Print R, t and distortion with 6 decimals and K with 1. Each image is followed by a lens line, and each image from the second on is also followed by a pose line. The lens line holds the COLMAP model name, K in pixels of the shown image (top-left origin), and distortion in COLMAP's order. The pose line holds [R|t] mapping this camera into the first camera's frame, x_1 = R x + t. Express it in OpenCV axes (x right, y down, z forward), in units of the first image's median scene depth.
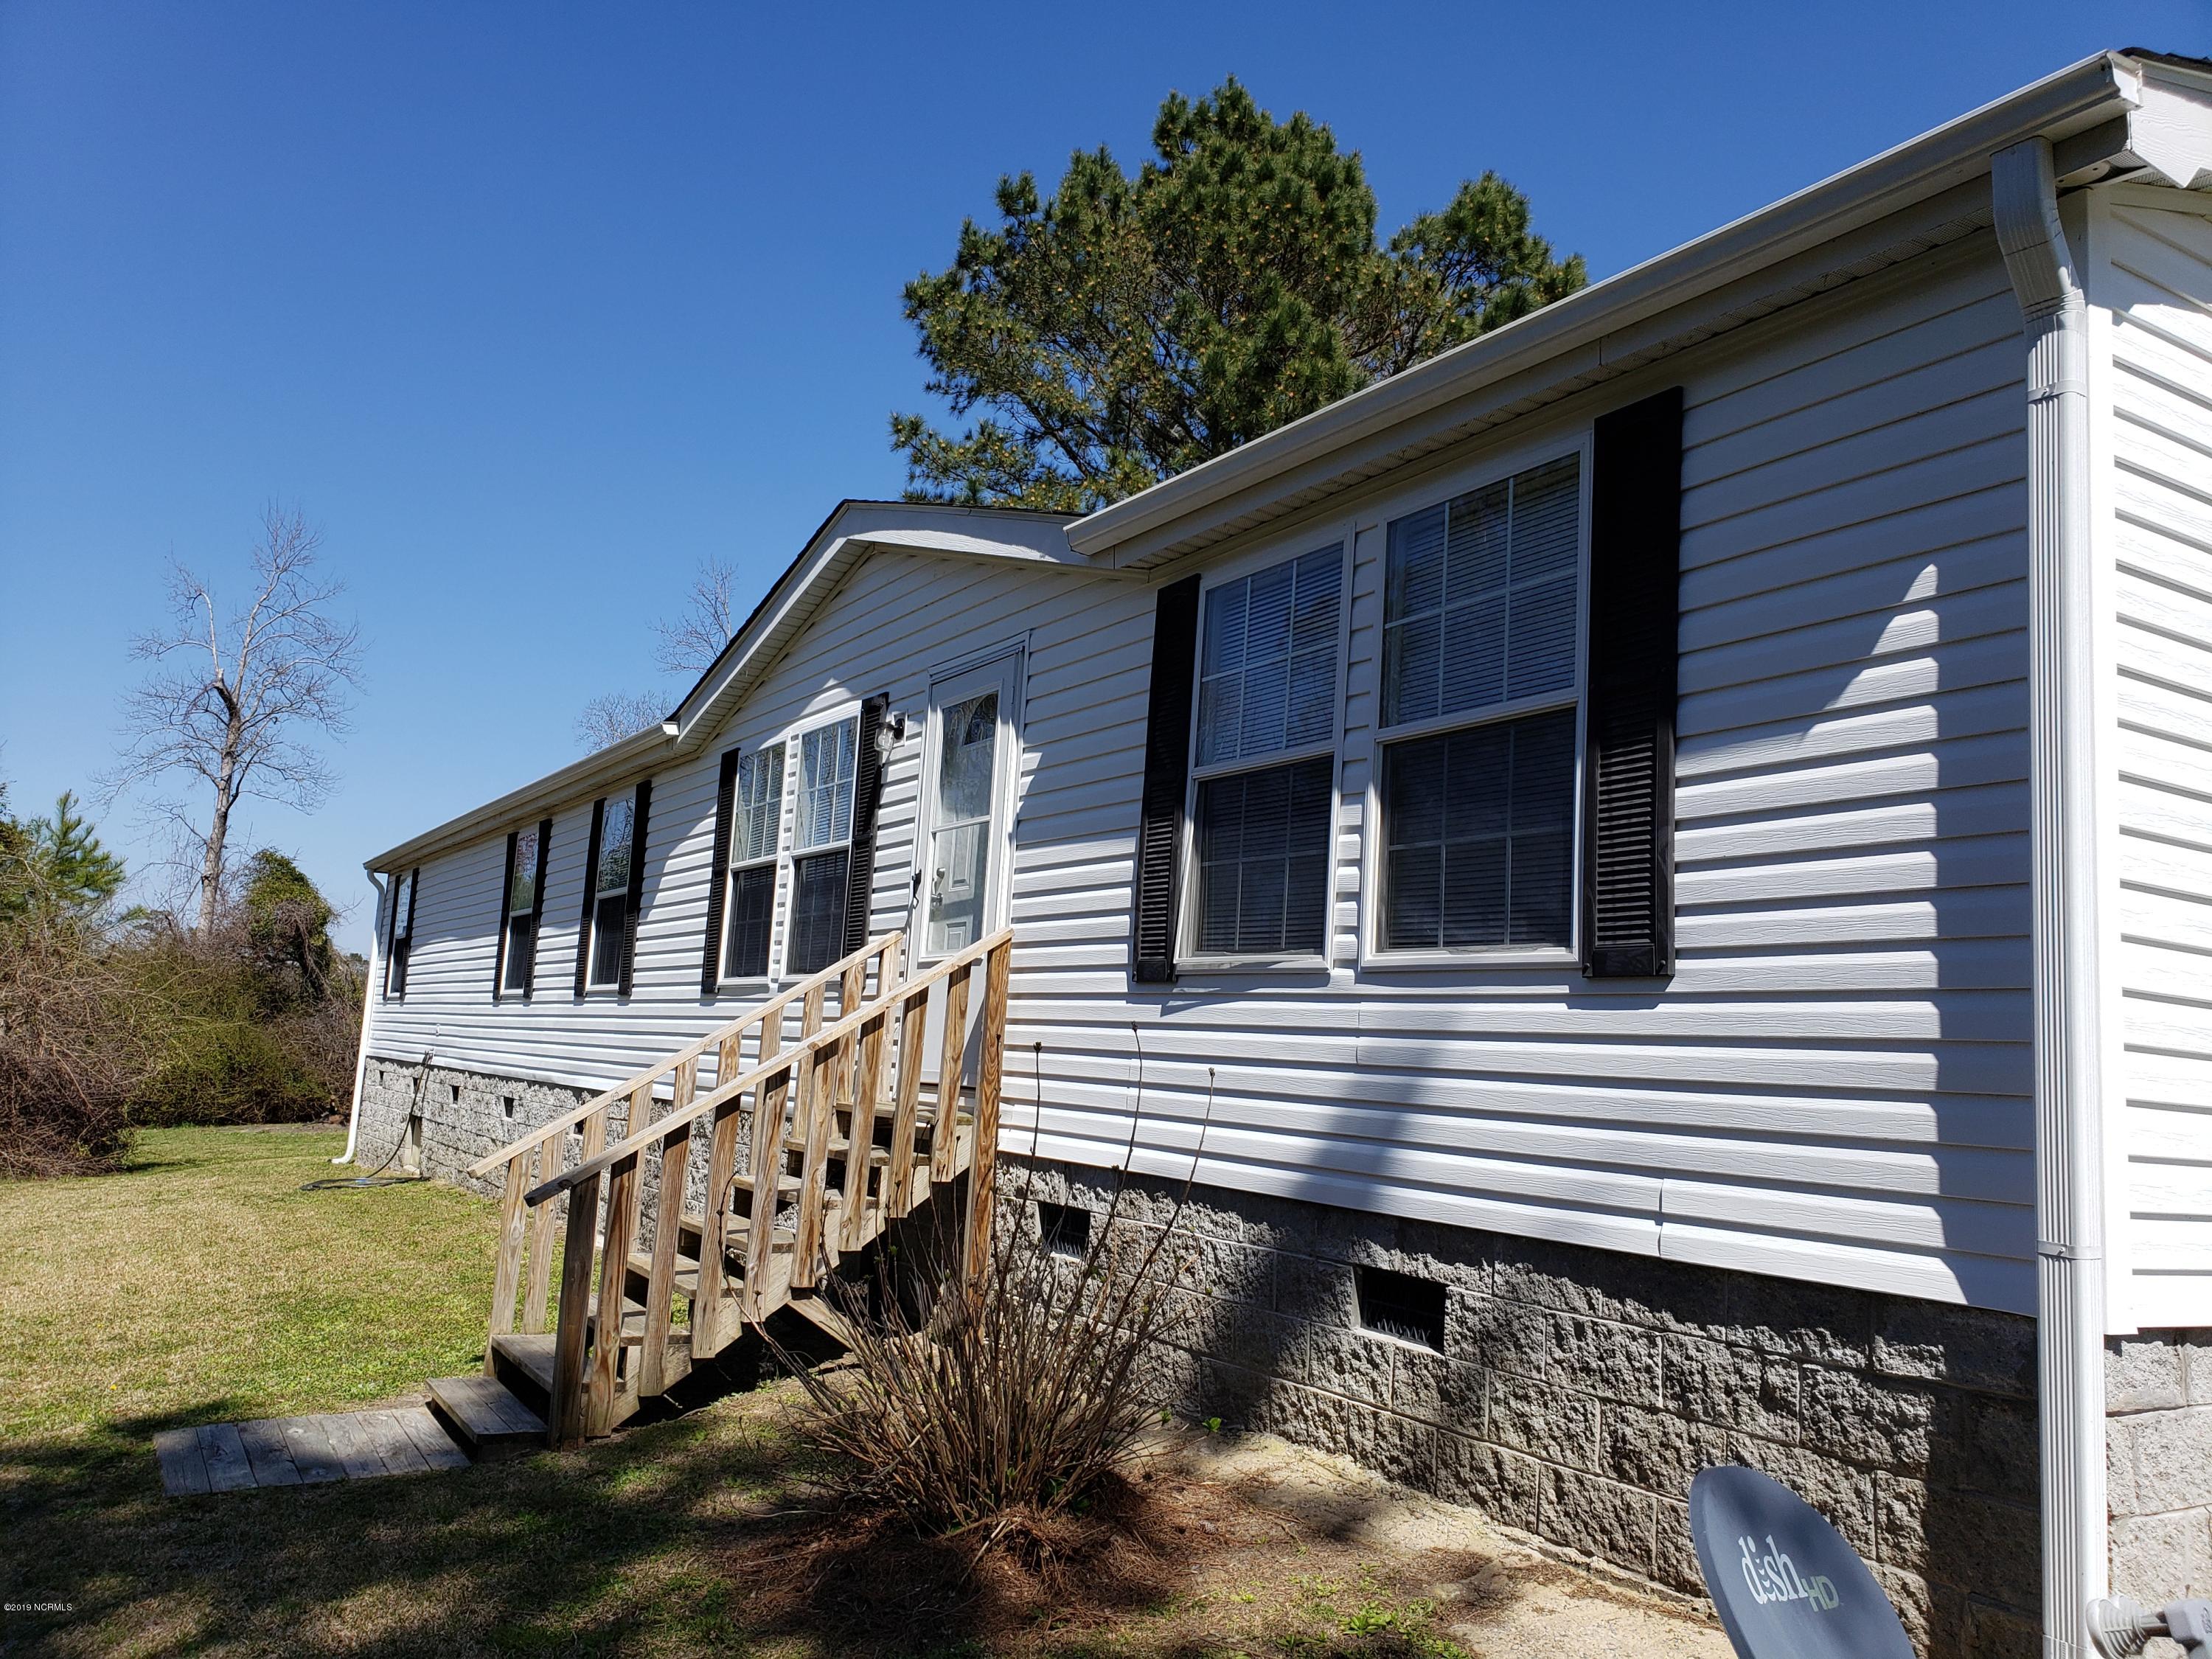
lens RADIAL K [[1684.0, 0, 1106.0], [0, 1684.0, 829.5], [0, 0, 1]] dist [0.074494, -0.100973]
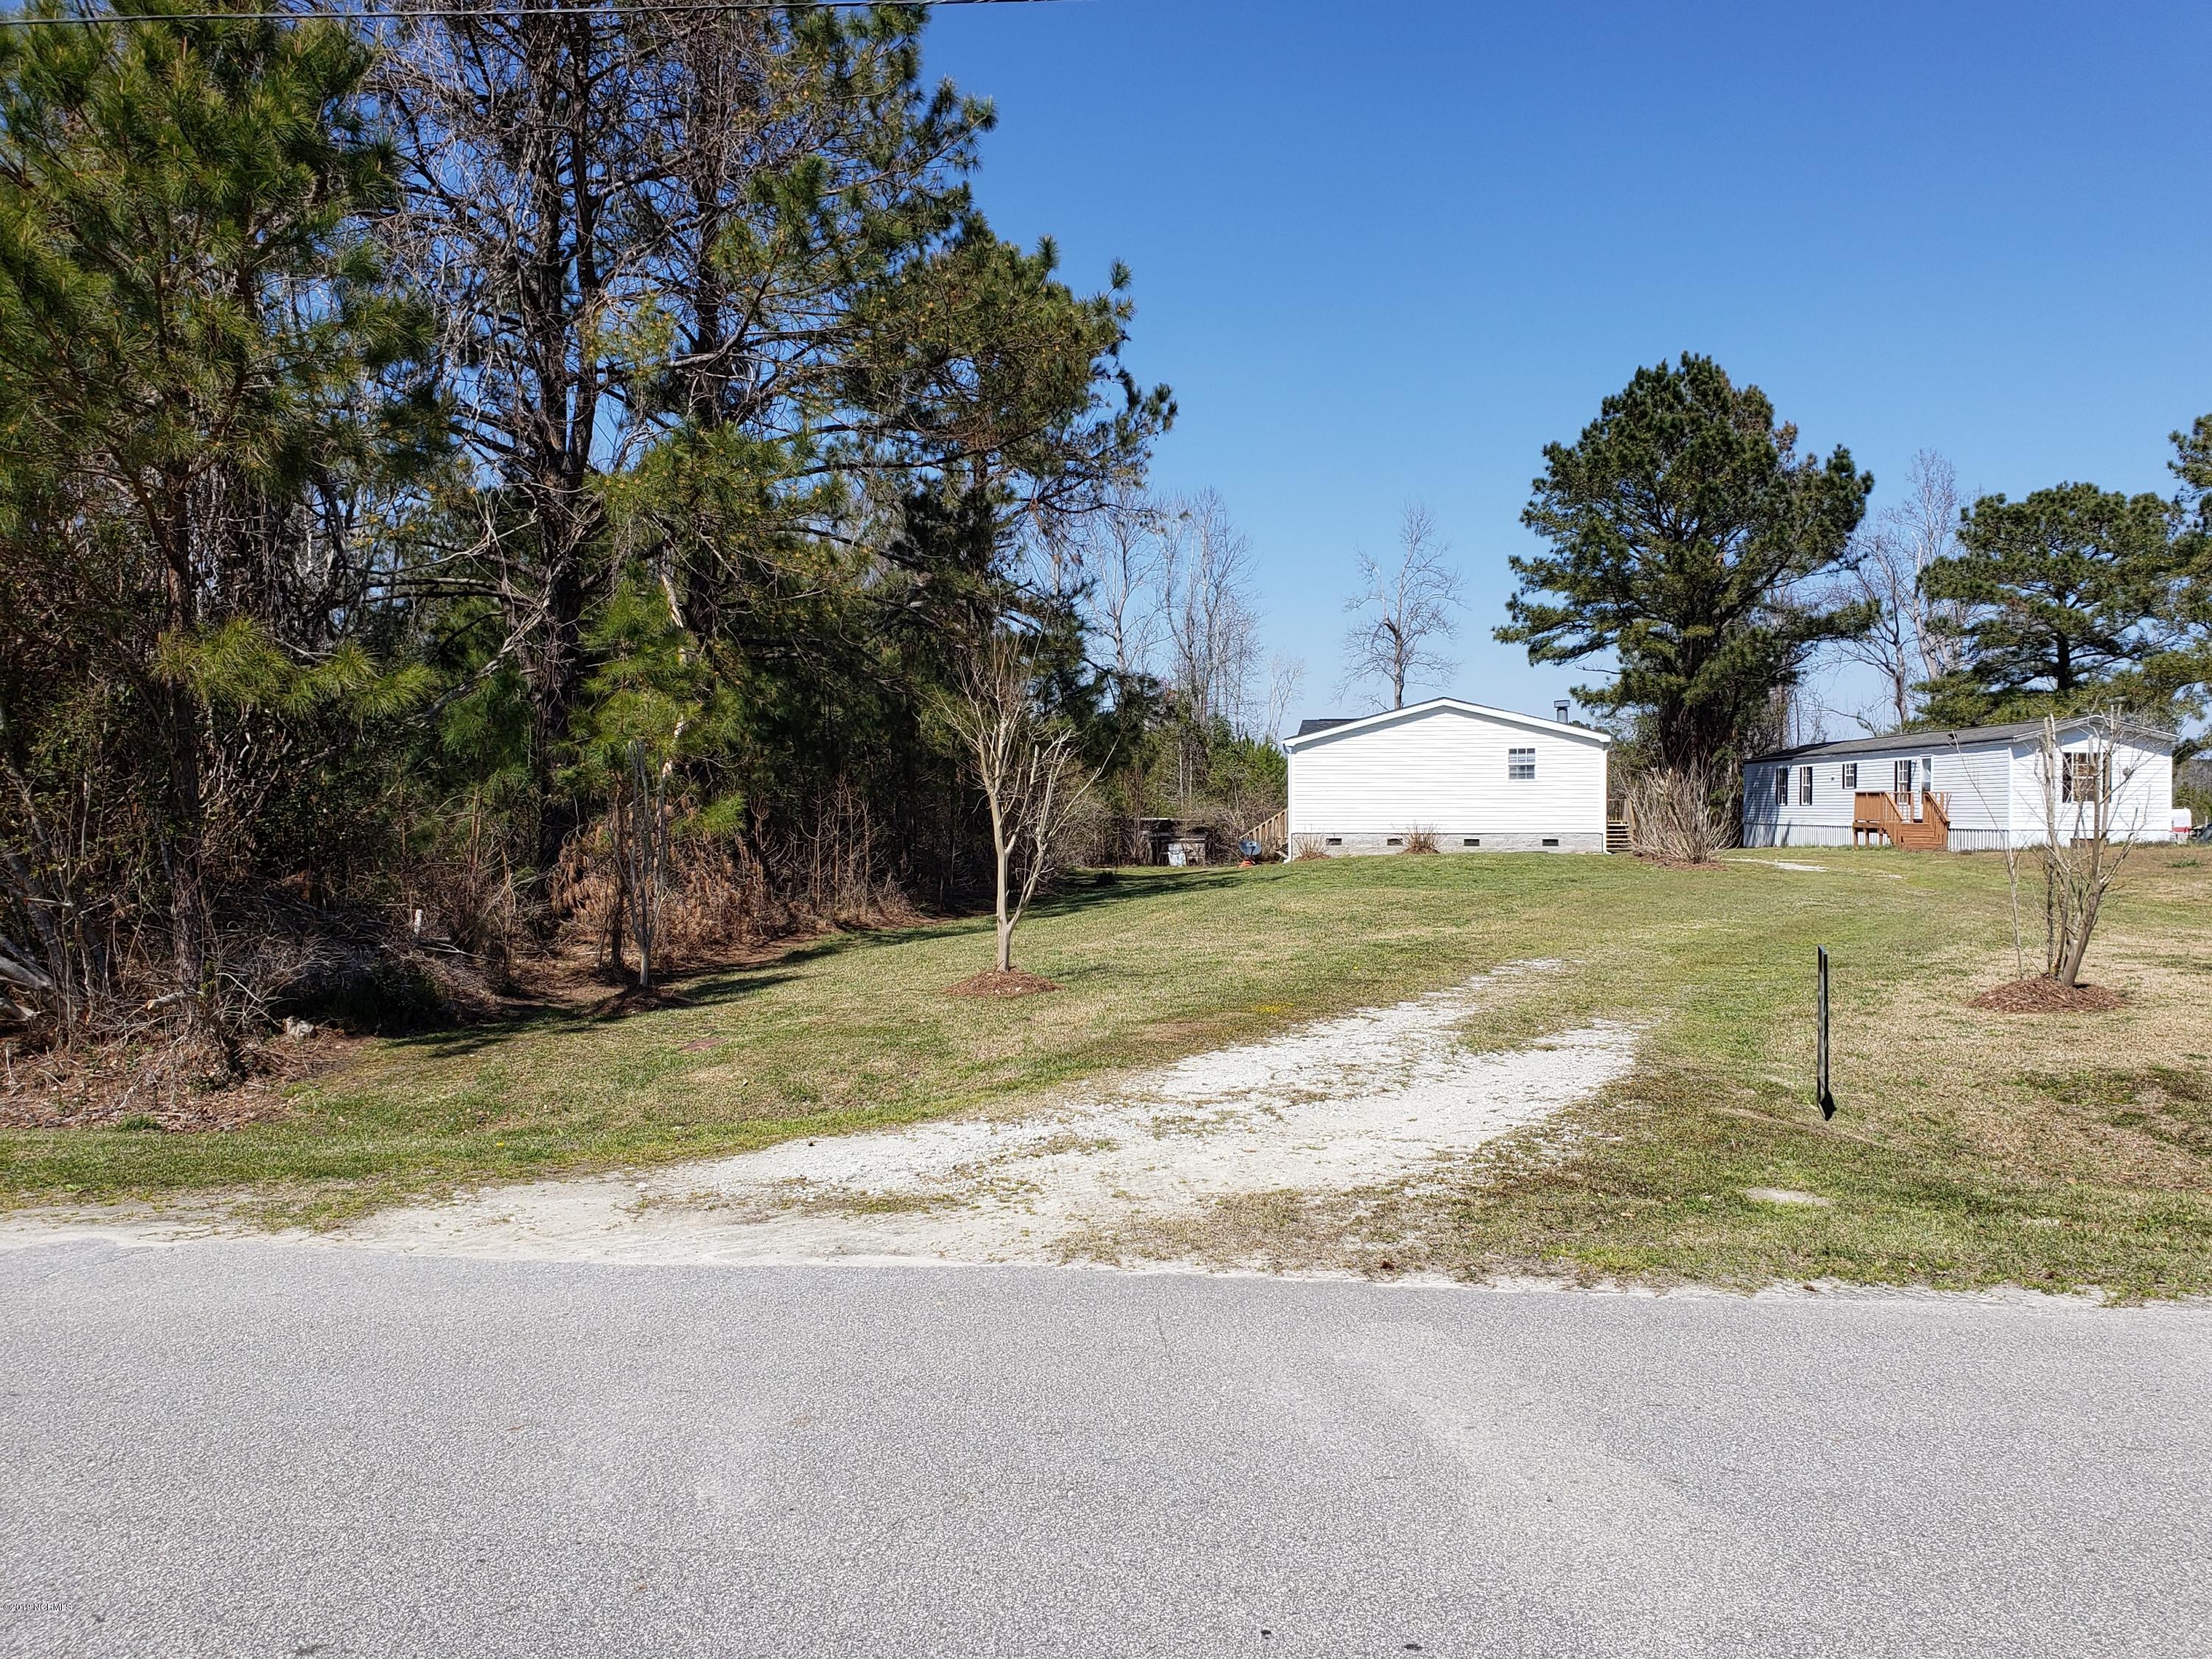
lens RADIAL K [[1829.6, 0, 1105.5], [0, 1829.6, 873.2], [0, 0, 1]] dist [0.197209, -0.616618]
pose [[0.739490, -0.041054, -0.671915, 5.797612], [0.143197, 0.984888, 0.097422, -0.652134], [0.657761, -0.168259, 0.734193, -6.749159]]
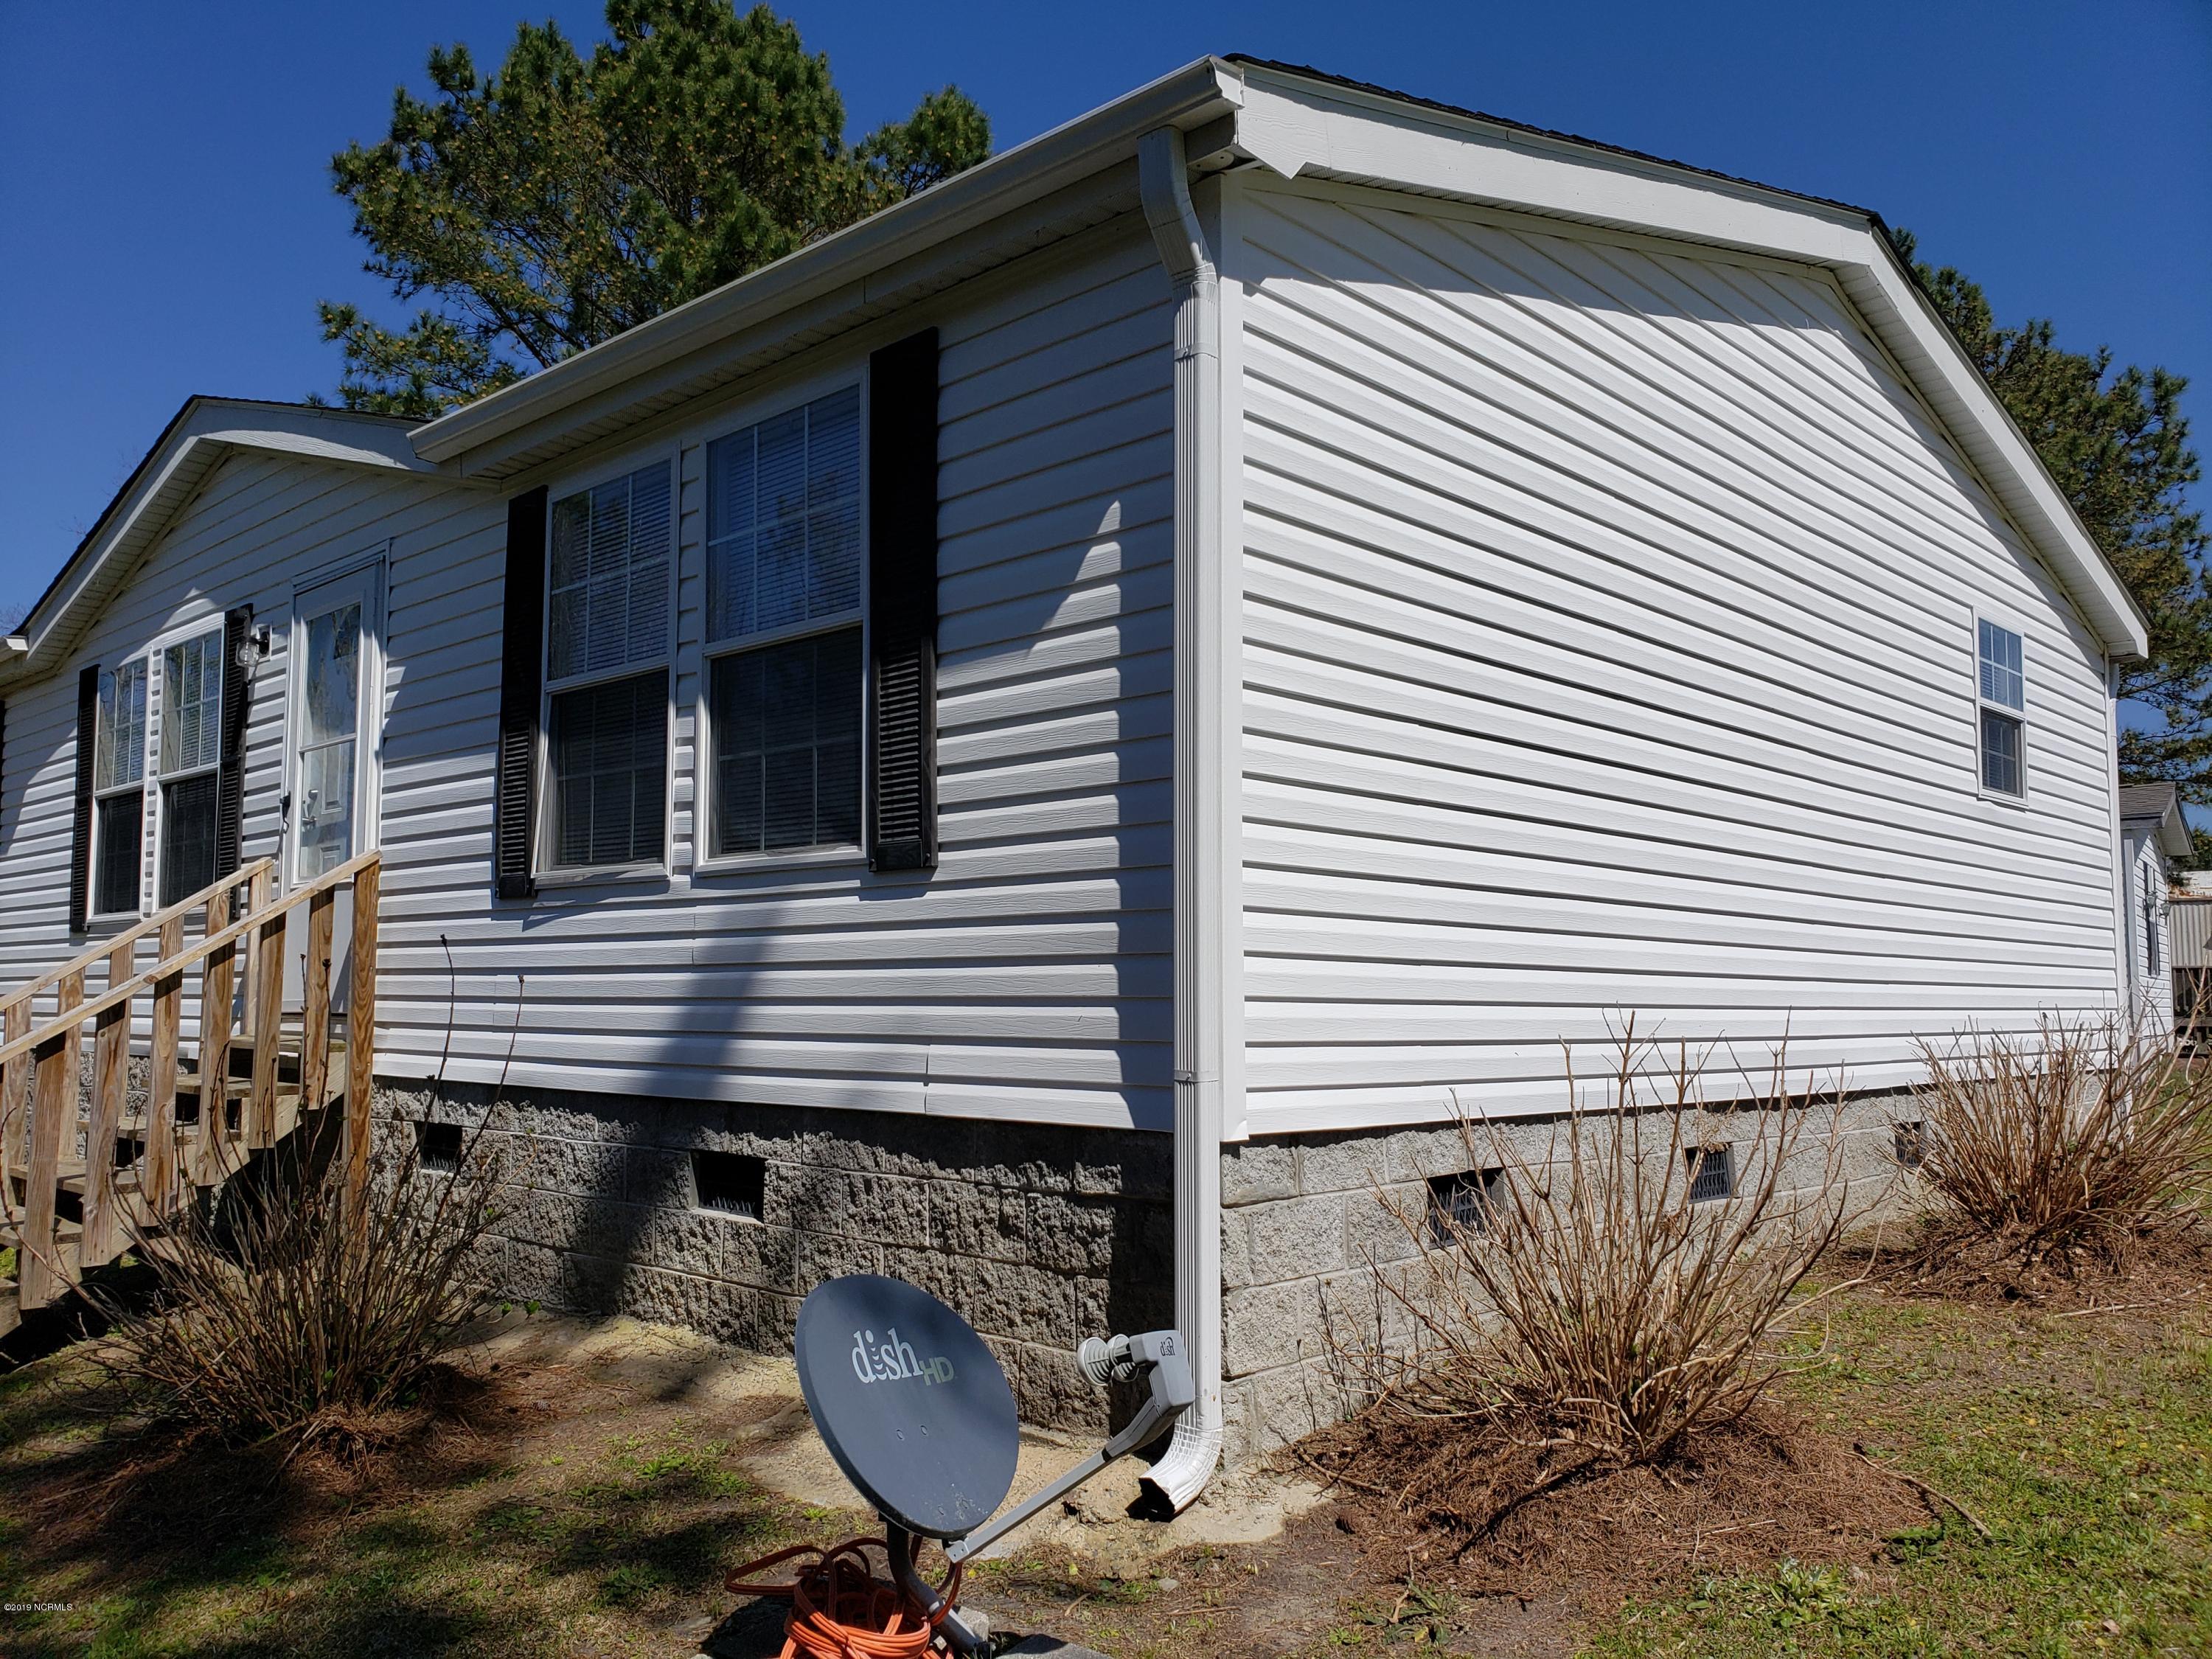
lens RADIAL K [[1698.9, 0, 1063.3], [0, 1698.9, 827.8], [0, 0, 1]] dist [0.079389, -0.078129]
pose [[0.968552, -0.030708, 0.246909, 0.113885], [0.018583, 0.998511, 0.051290, 0.003550], [-0.248116, -0.045089, 0.967680, -0.090761]]
